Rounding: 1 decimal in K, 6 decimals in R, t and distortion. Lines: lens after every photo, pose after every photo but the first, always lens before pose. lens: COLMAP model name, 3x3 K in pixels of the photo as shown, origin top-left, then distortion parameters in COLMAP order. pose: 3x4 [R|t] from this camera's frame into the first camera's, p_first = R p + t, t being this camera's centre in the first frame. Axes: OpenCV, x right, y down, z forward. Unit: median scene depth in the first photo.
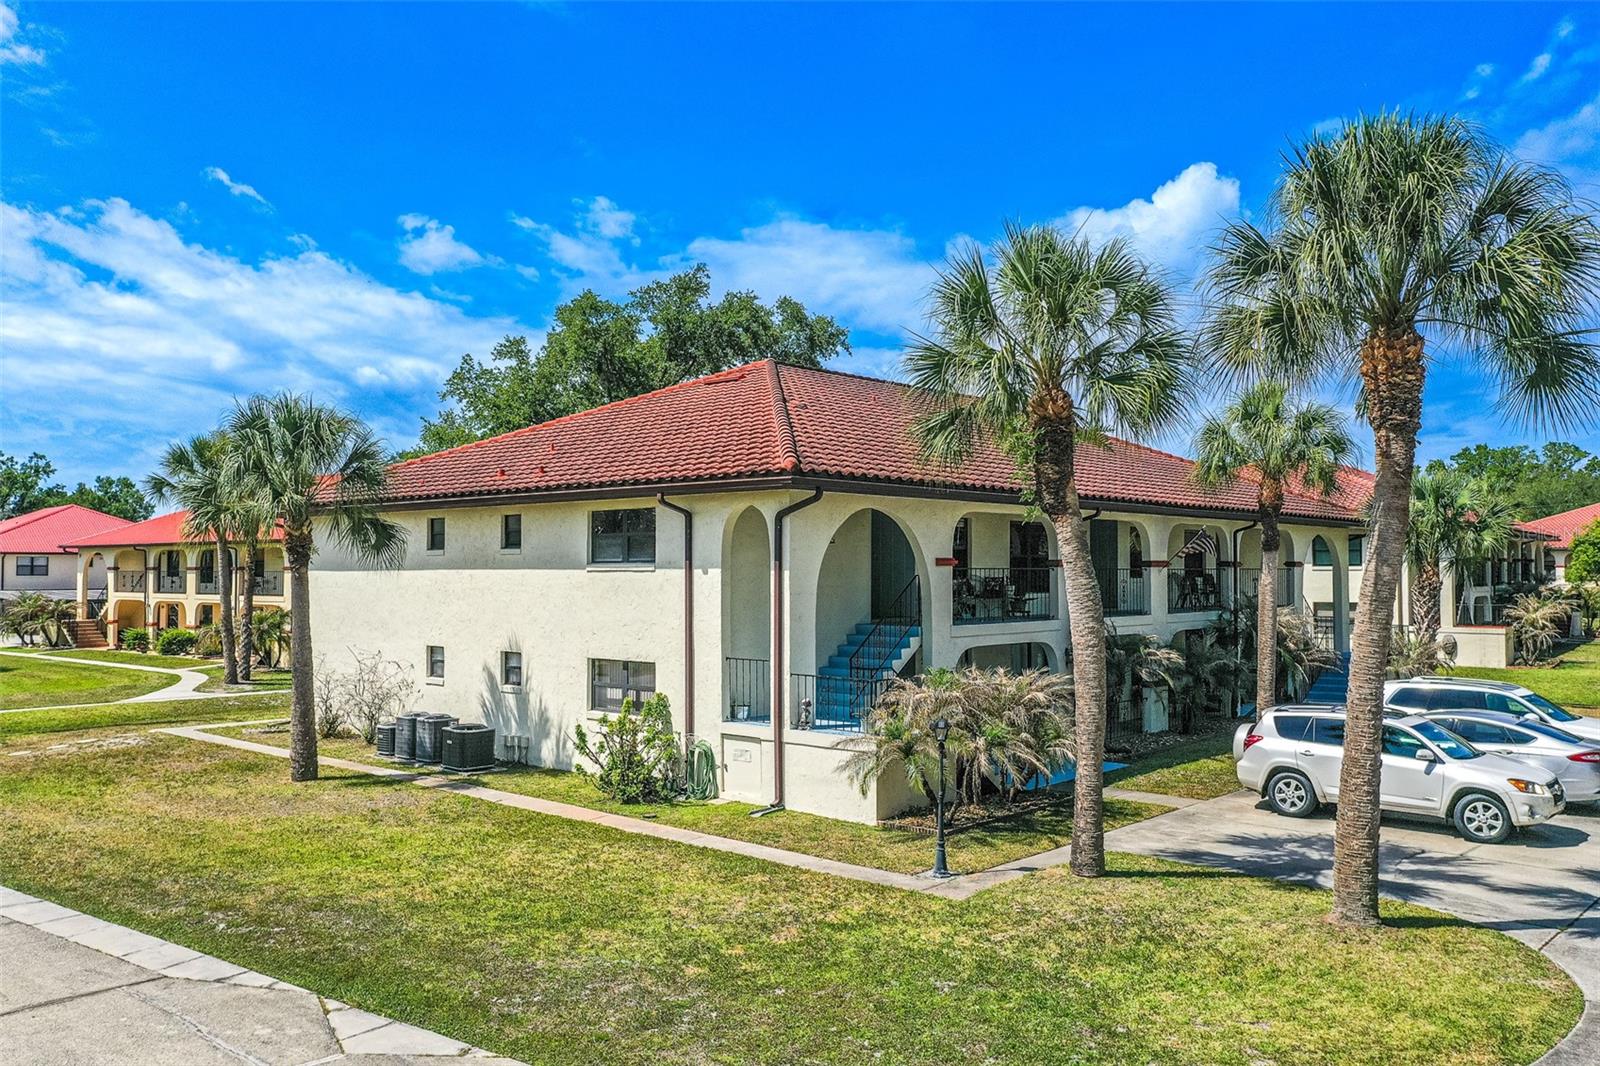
lens RADIAL K [[1255.7, 0, 800.0], [0, 1255.7, 533.0], [0, 0, 1]] dist [-0.013786, 0.001460]
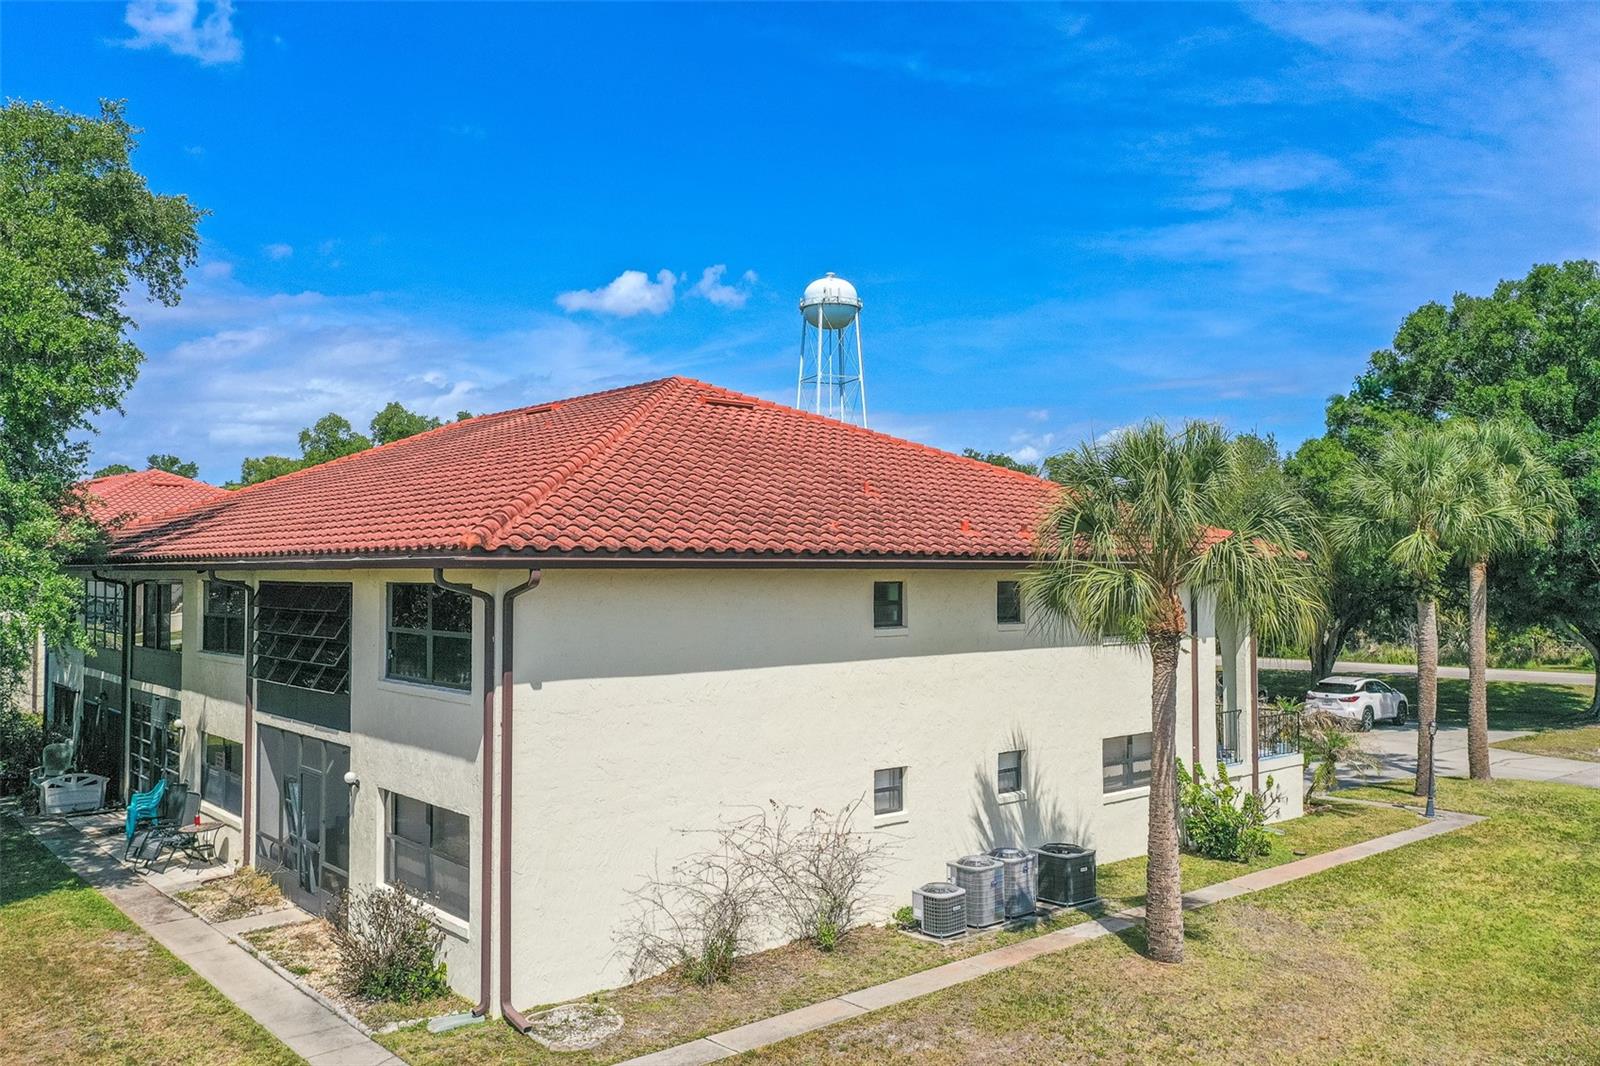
lens RADIAL K [[1255.7, 0, 800.0], [0, 1255.7, 533.0], [0, 0, 1]] dist [-0.013786, 0.001460]
pose [[0.197341, 0.067226, 0.978027, -1.046369], [0.012940, 0.997380, -0.071167, 0.009935], [-0.980249, 0.026700, 0.195954, 0.956022]]
